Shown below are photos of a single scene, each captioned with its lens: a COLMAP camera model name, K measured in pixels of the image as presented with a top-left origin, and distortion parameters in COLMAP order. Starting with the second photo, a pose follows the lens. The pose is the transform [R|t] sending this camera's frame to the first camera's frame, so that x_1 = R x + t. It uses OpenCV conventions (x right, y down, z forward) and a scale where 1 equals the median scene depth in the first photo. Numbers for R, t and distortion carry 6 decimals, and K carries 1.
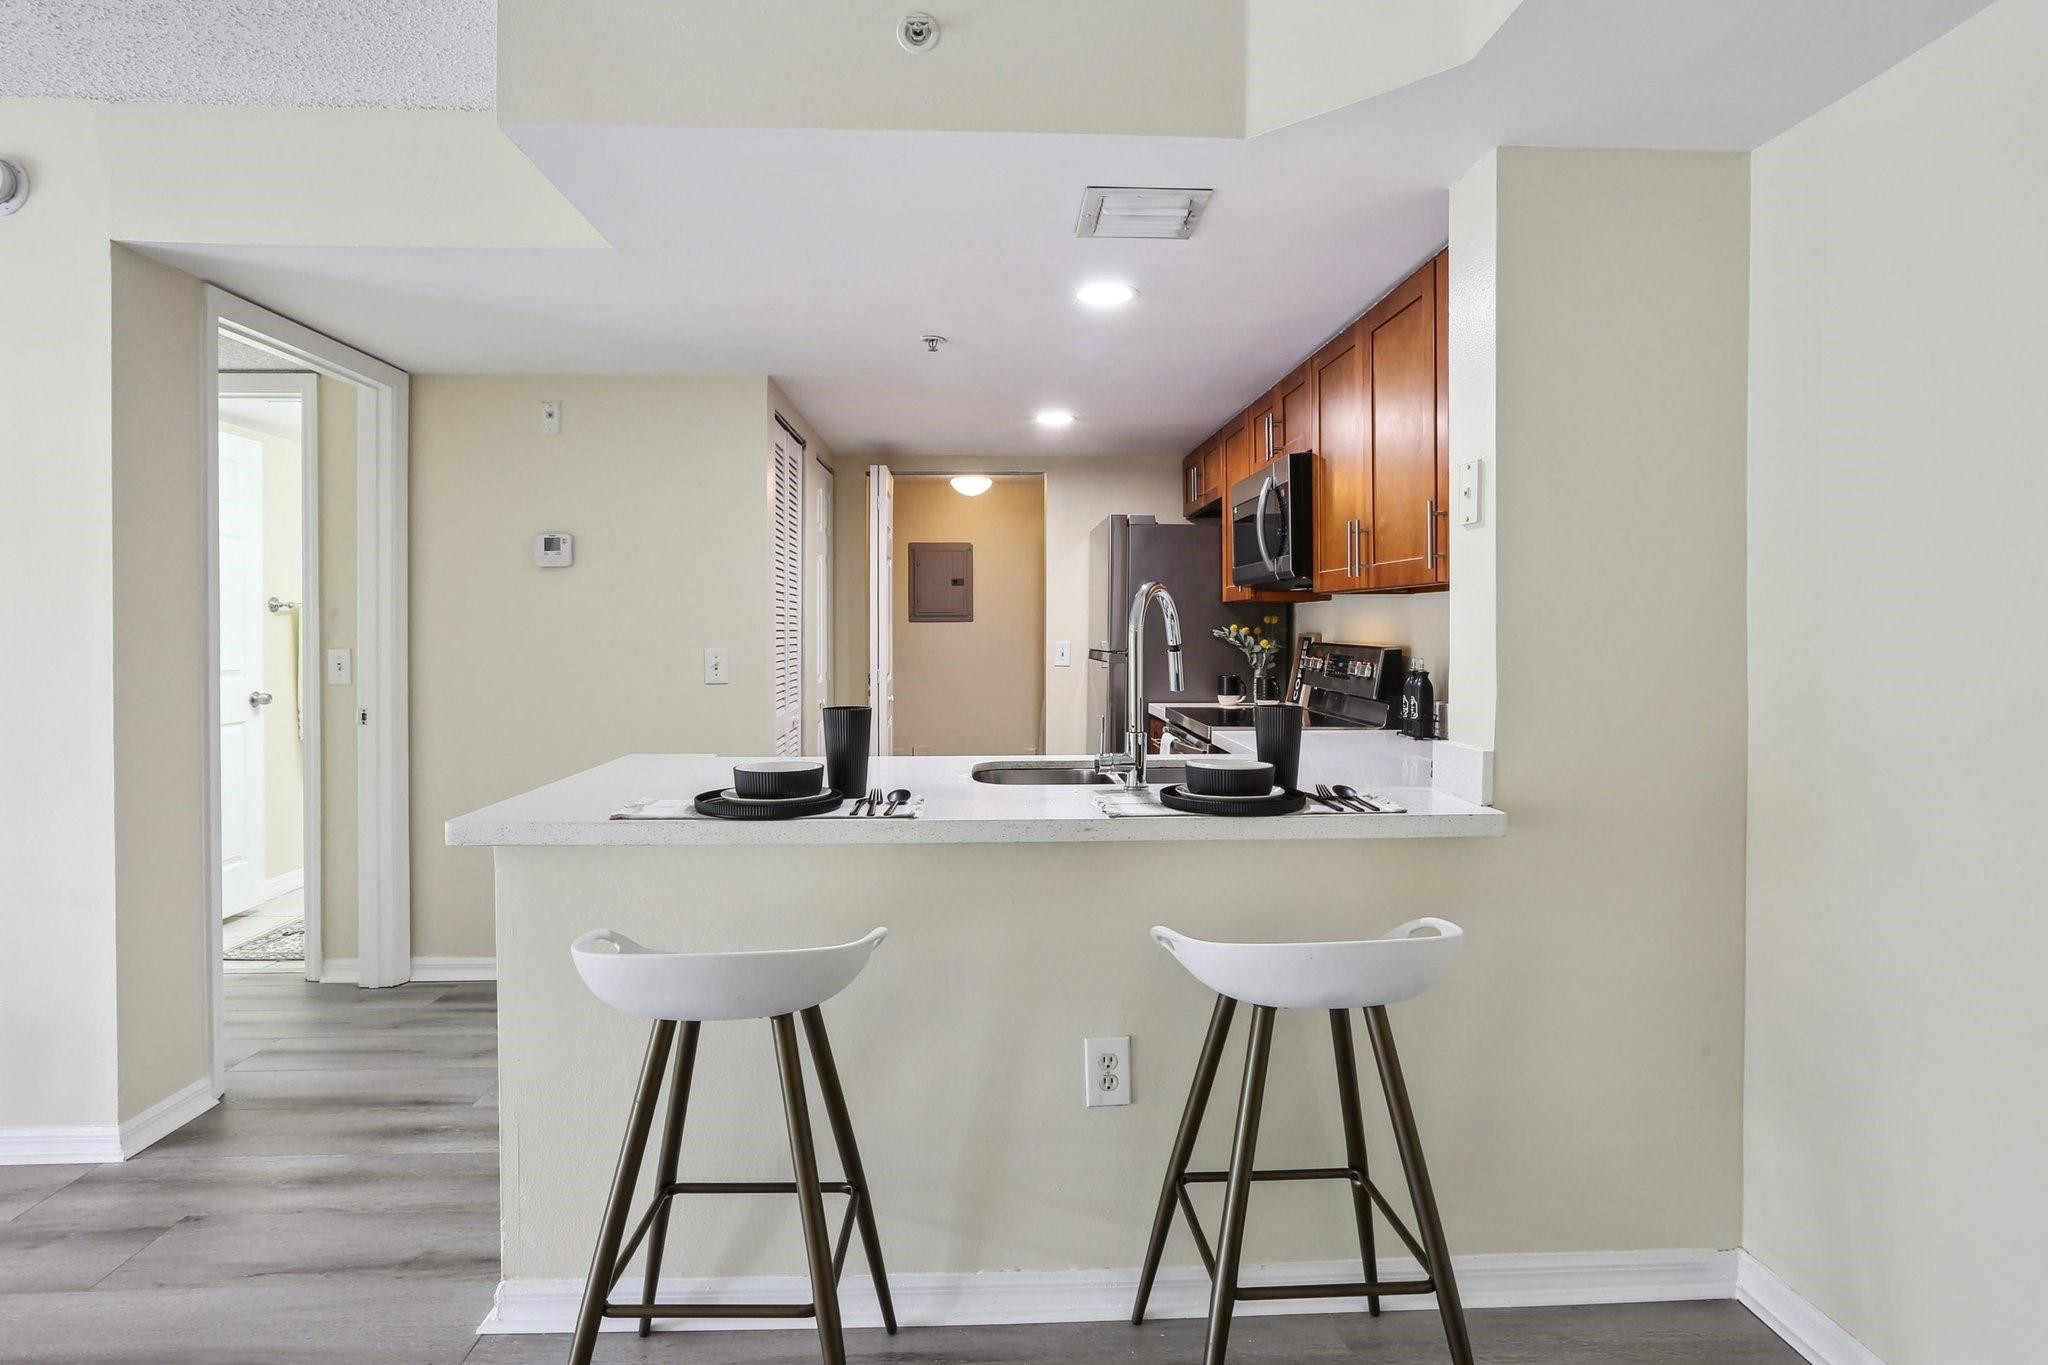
lens RADIAL K [[1018.0, 0, 1052.5], [0, 1018.0, 631.2], [0, 0, 1]] dist [-0.043625, 0.026103]
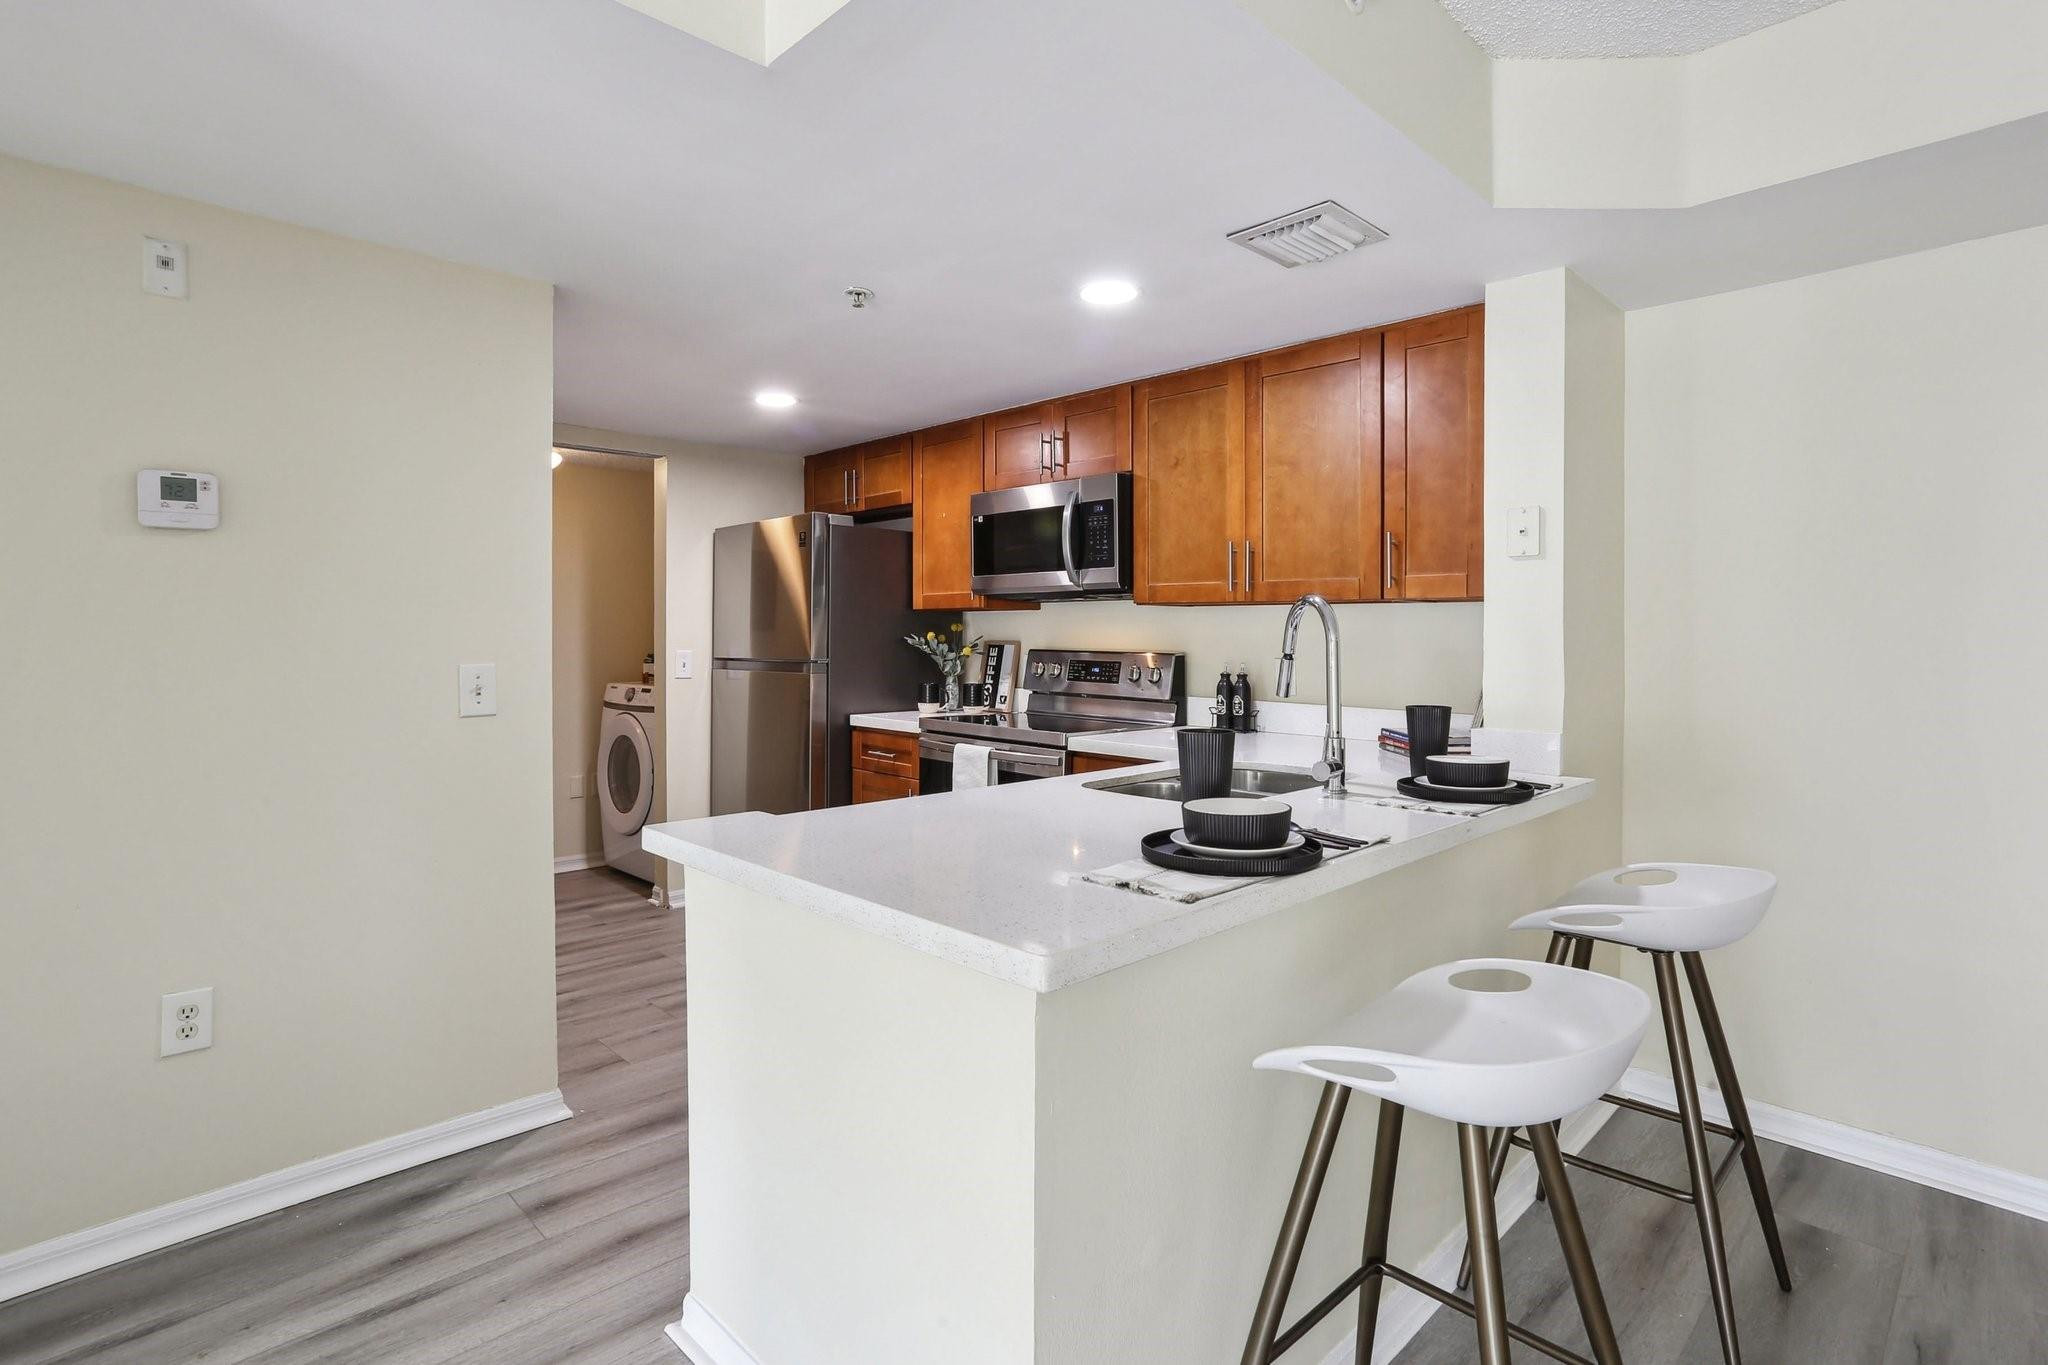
lens RADIAL K [[1018.0, 0, 1030.8], [0, 1018.0, 643.2], [0, 0, 1]] dist [-0.043625, 0.026103]
pose [[0.746786, -0.002455, 0.665060, -0.512390], [-0.001278, 0.999986, 0.005125, -0.001513], [-0.665063, -0.004677, 0.746772, 0.247558]]
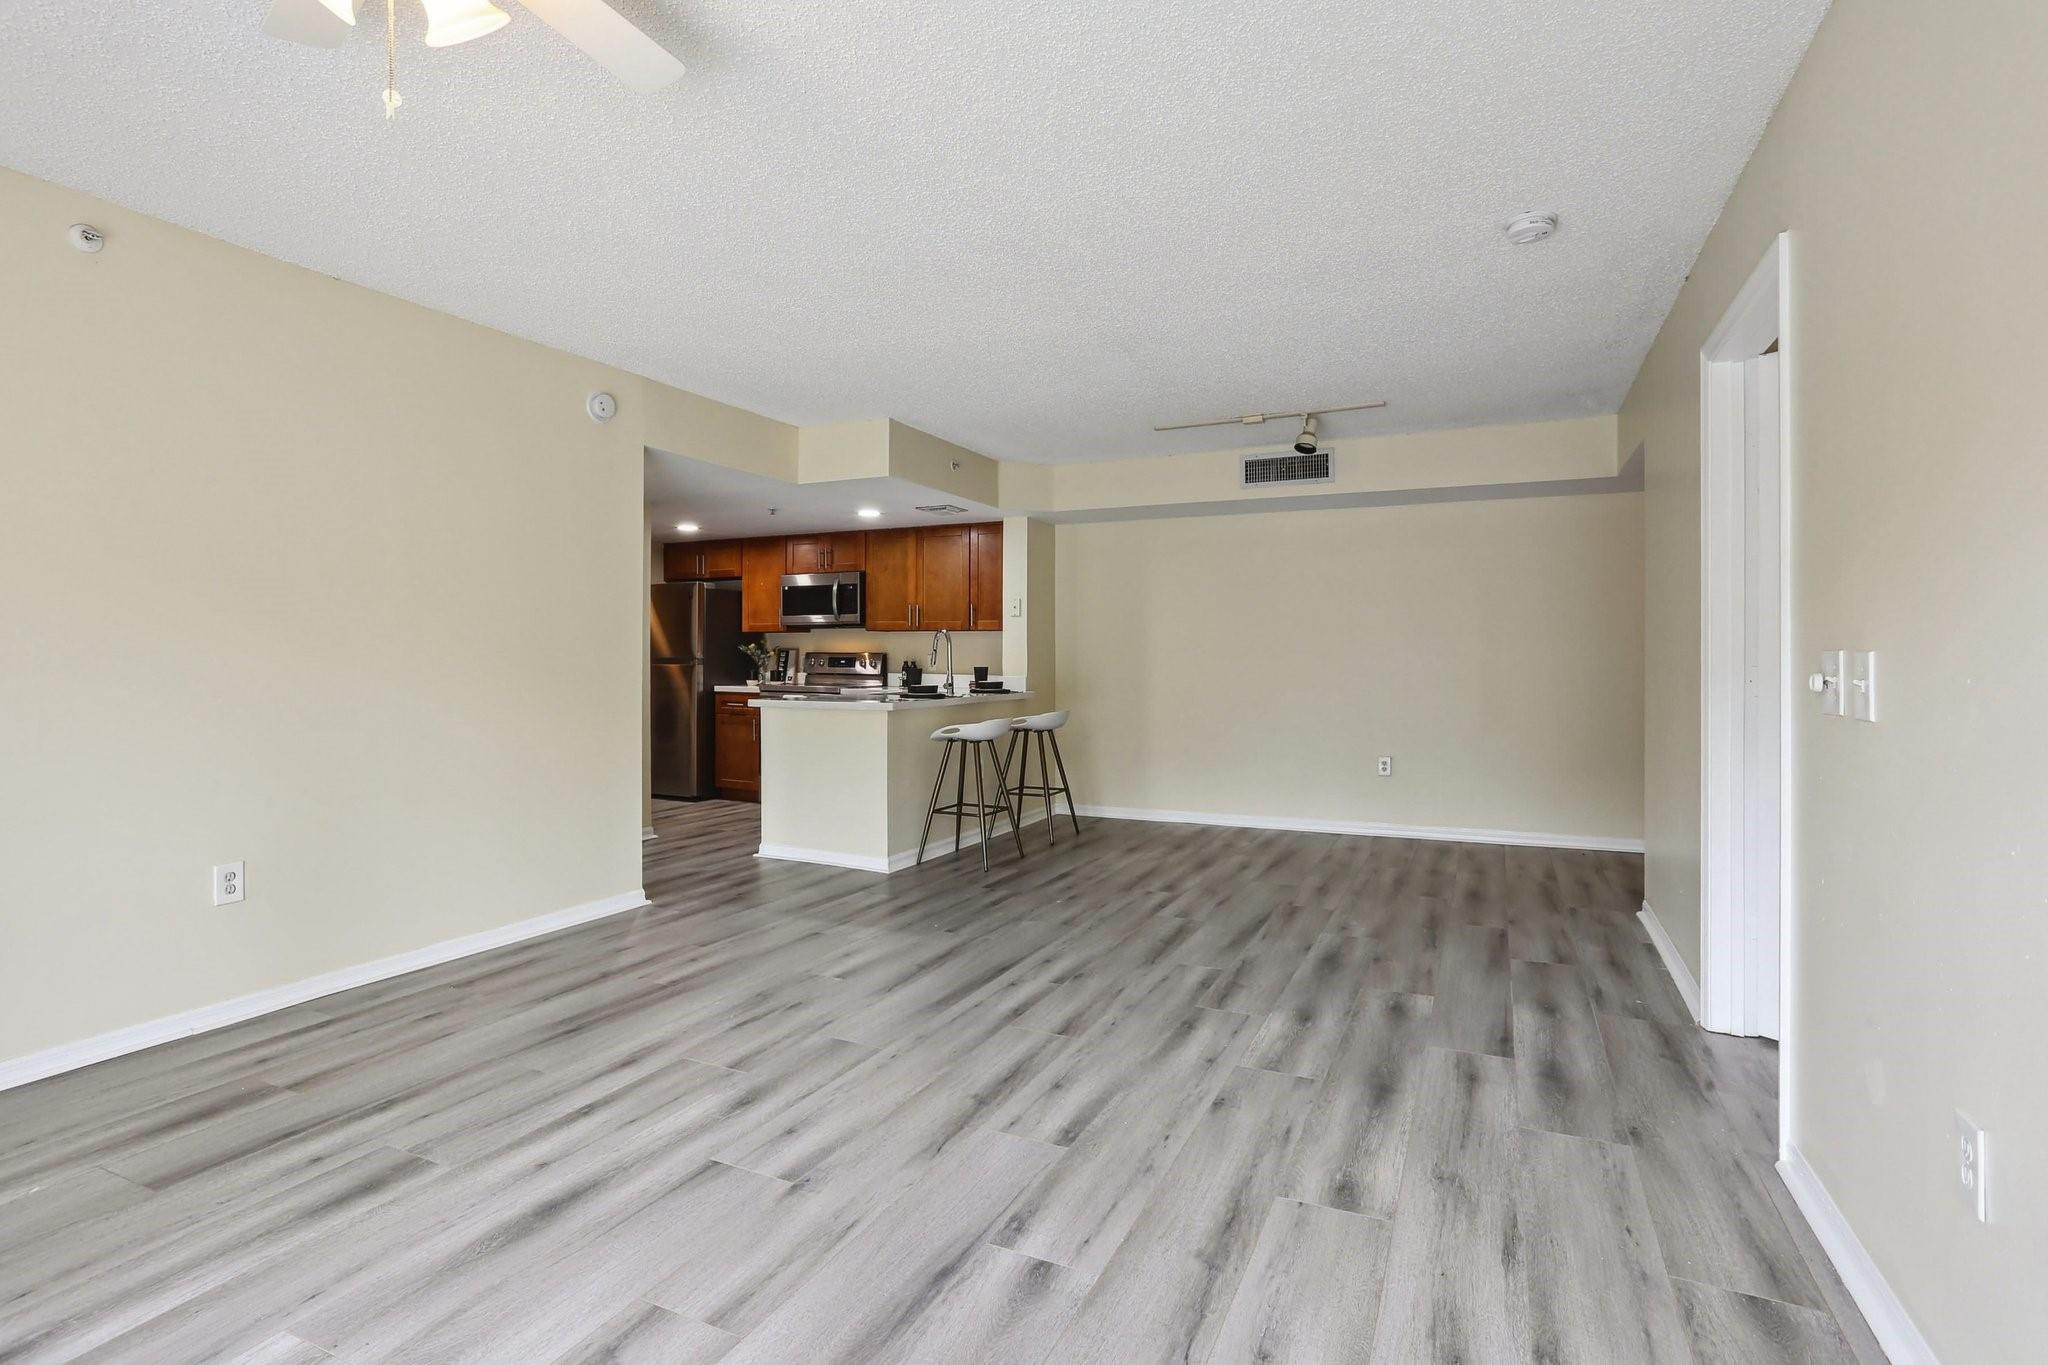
lens RADIAL K [[1018.0, 0, 1020.6], [0, 1018.0, 638.4], [0, 0, 1]] dist [-0.043625, 0.026103]
pose [[0.478238, 0.015305, 0.878097, -1.579182], [0.001569, 0.999832, -0.018281, 0.024183], [-0.878229, 0.010120, 0.478133, -0.444623]]
